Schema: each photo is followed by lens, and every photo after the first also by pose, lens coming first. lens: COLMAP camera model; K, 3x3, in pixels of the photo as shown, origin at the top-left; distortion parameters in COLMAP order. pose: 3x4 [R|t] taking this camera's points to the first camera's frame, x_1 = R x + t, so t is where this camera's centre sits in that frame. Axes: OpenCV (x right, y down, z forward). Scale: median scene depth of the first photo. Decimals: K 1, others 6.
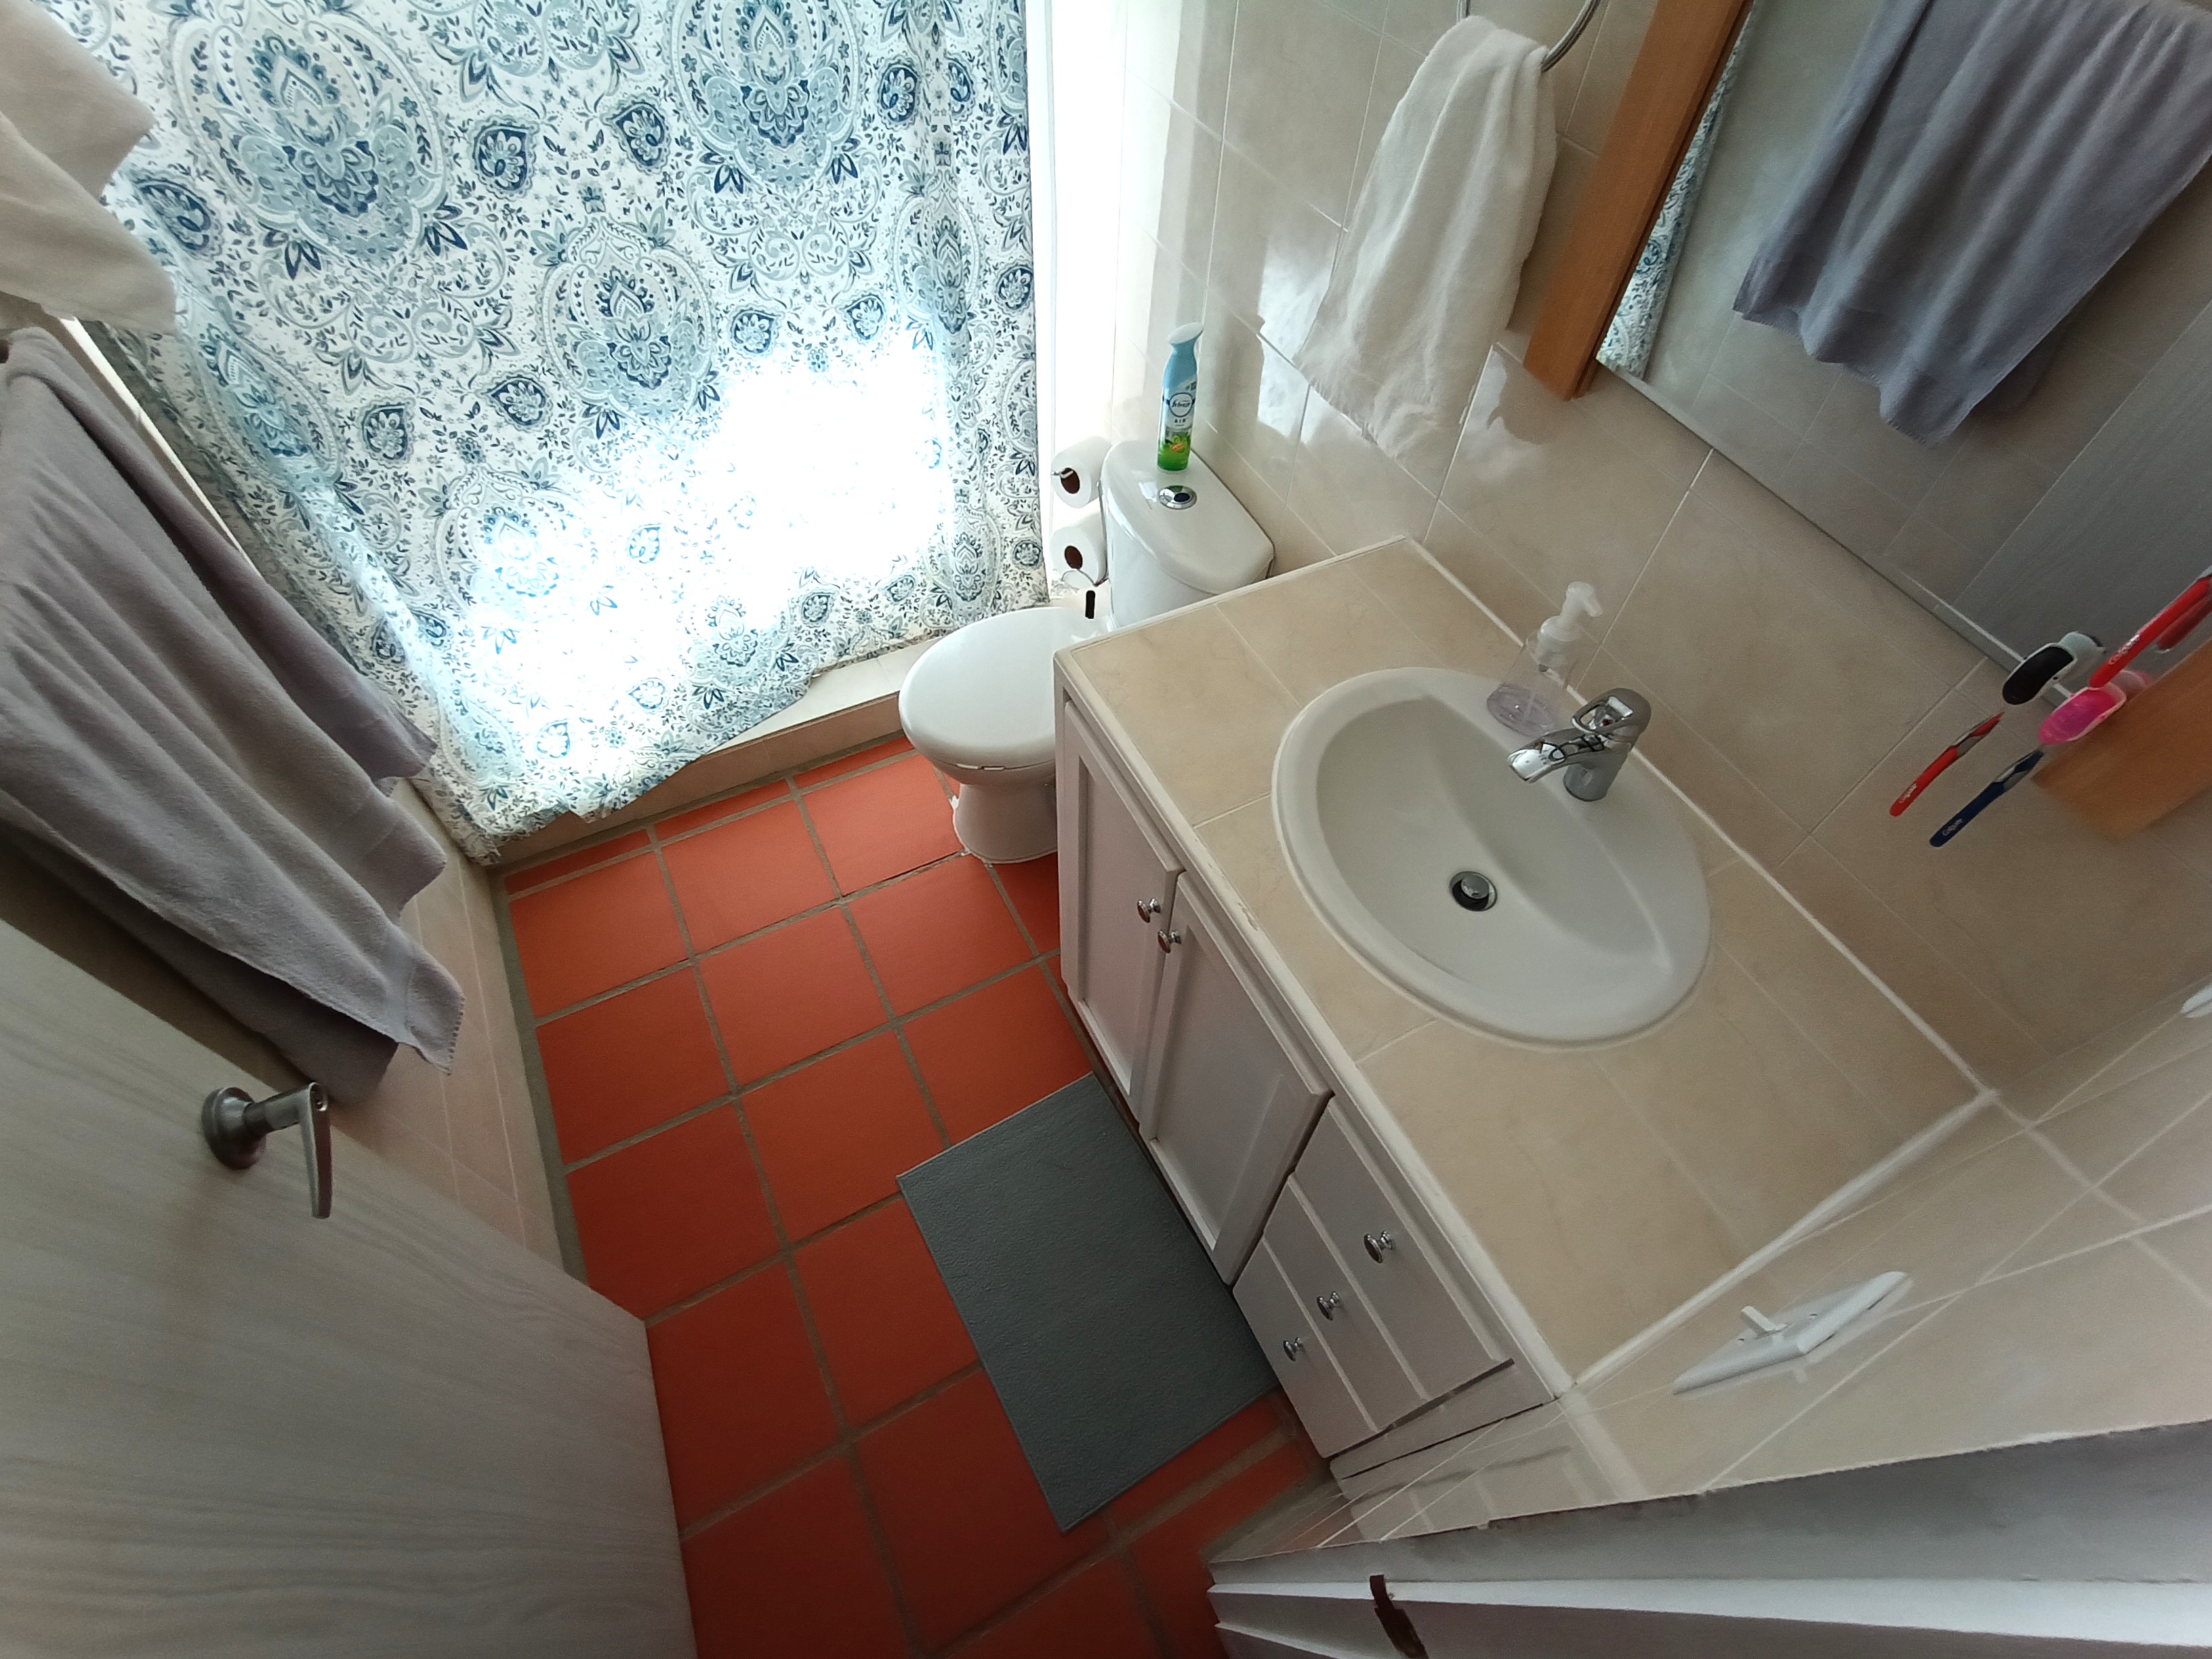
lens RADIAL K [[1039.8, 0, 1117.4], [0, 1039.8, 830.0], [0, 0, 1]] dist [-0.007589, -0.000542]
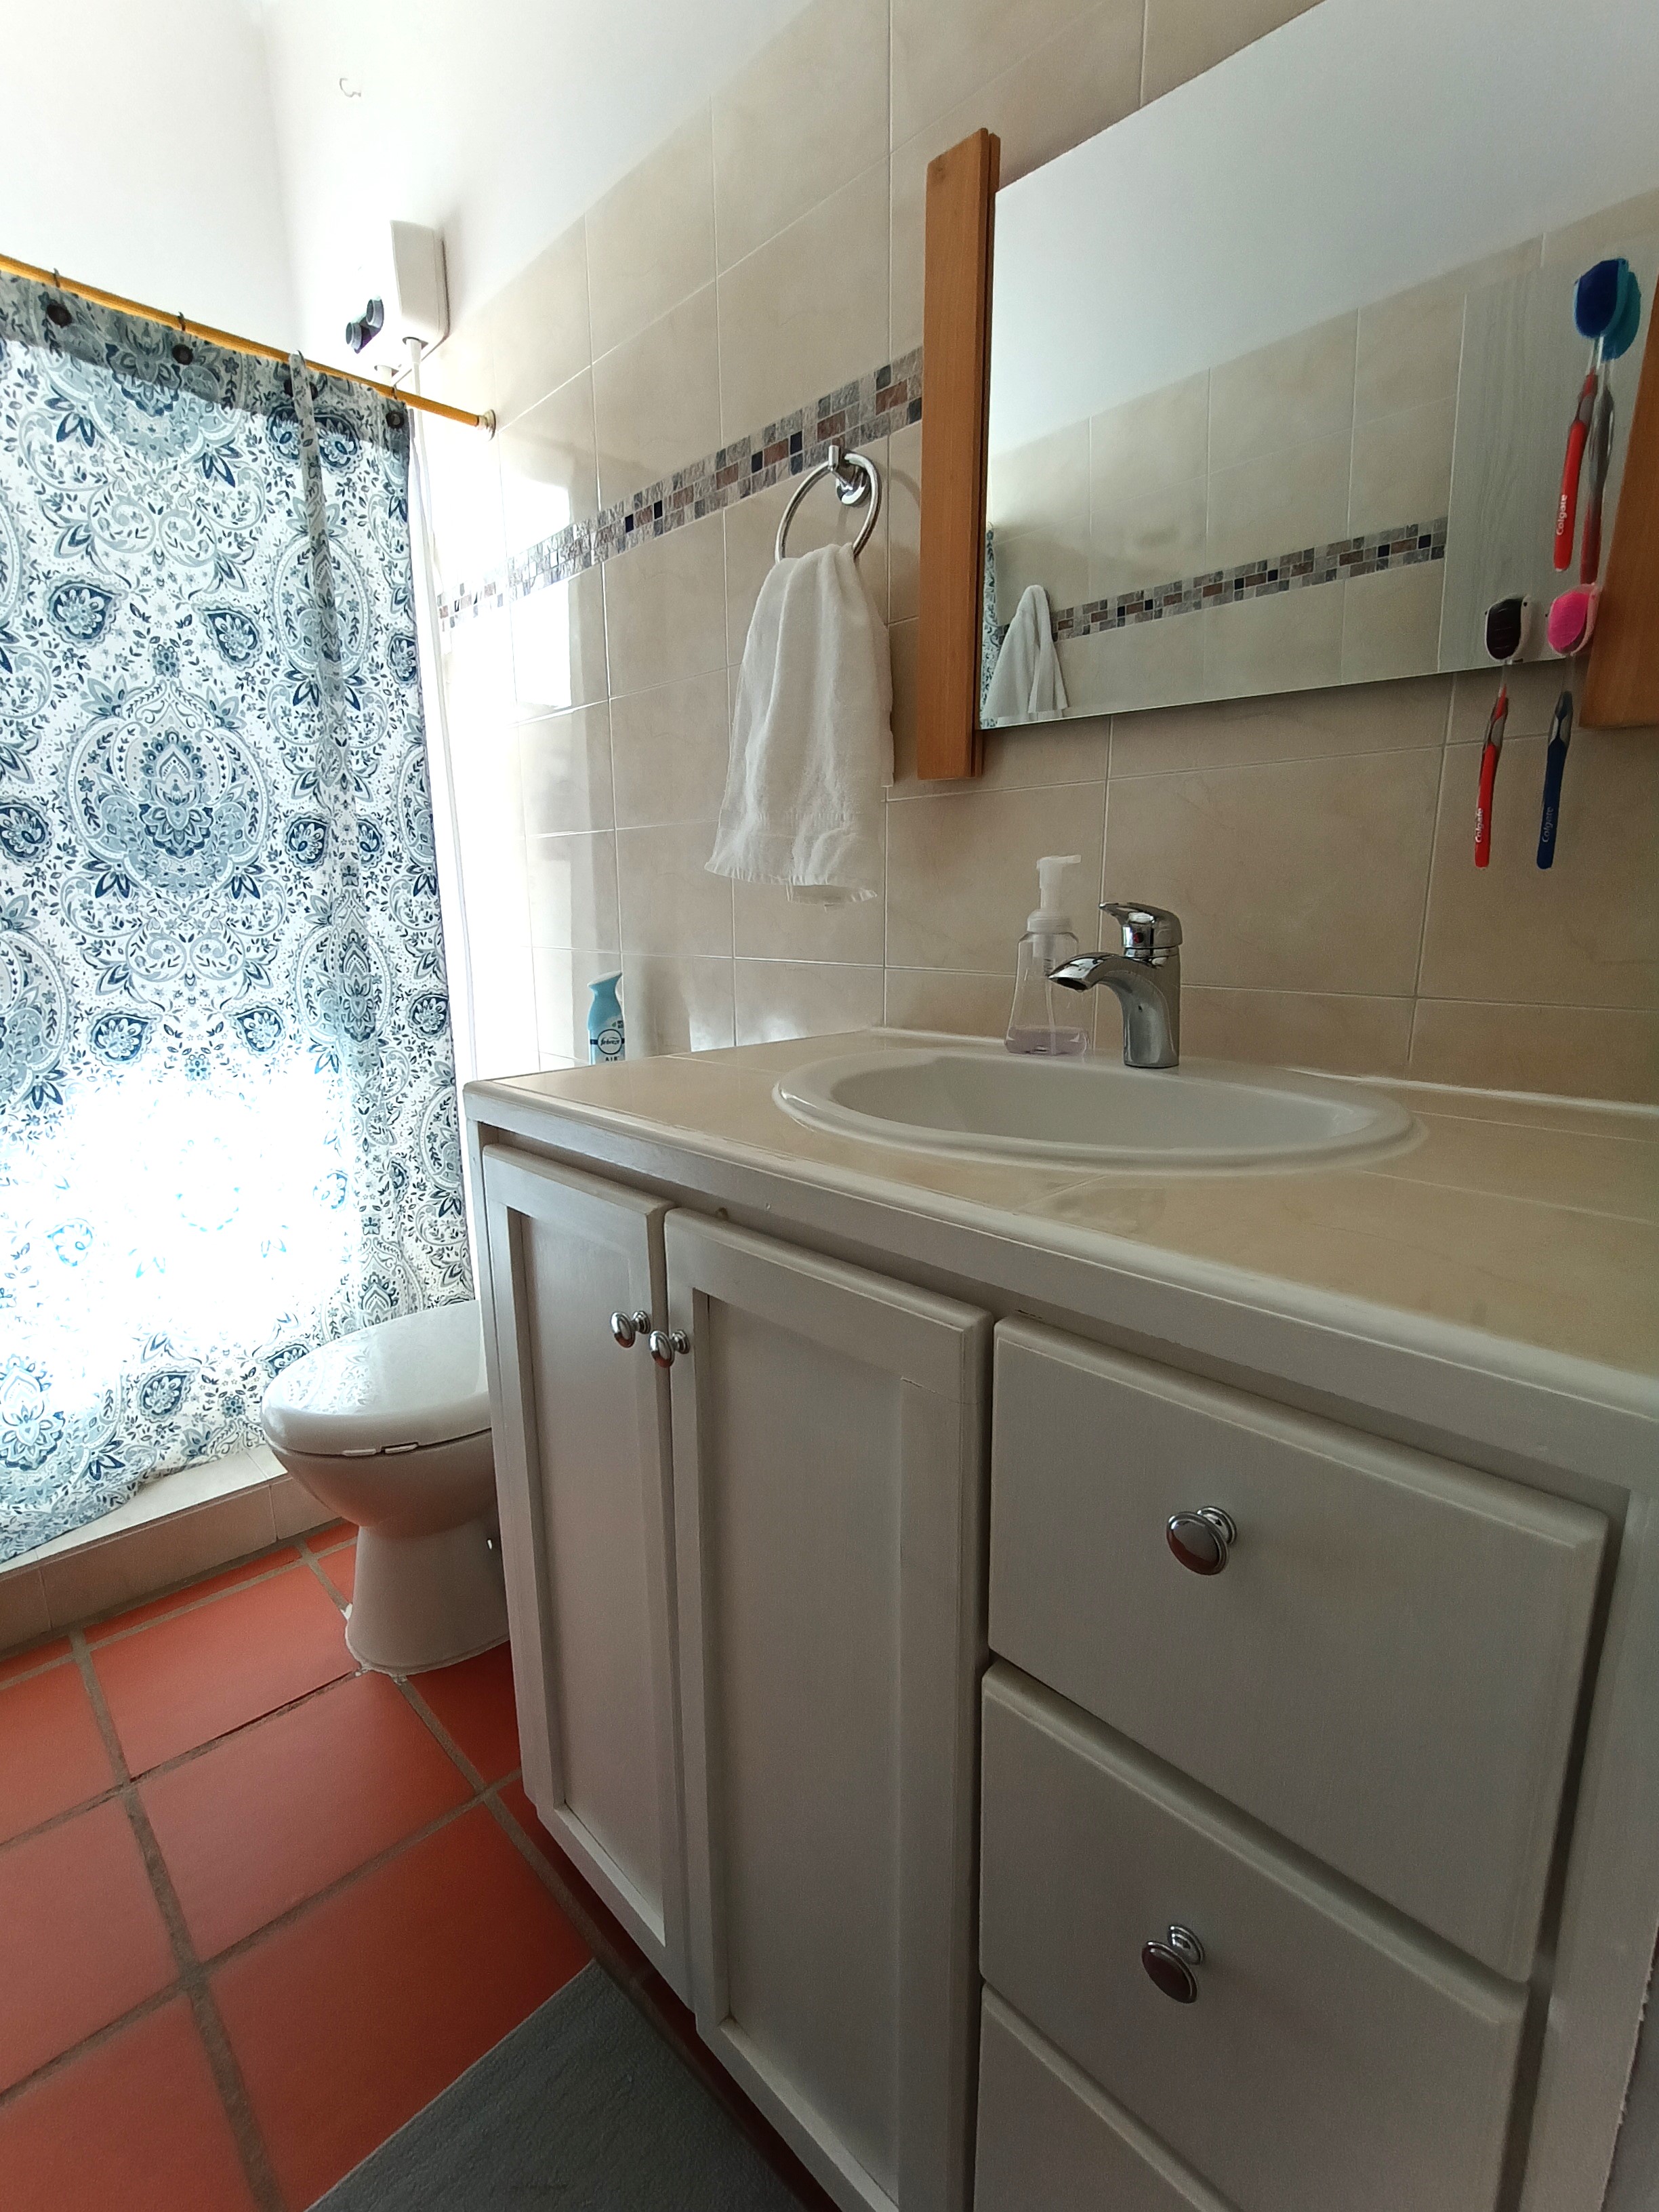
lens RADIAL K [[1039.8, 0, 820.2], [0, 1039.8, 1110.1], [0, 0, 1]] dist [-0.007589, -0.000542]
pose [[0.961269, -0.102340, 0.255908, -0.003878], [0.247587, 0.728577, -0.638651, 0.296091], [-0.121089, 0.677275, 0.725697, 0.324363]]
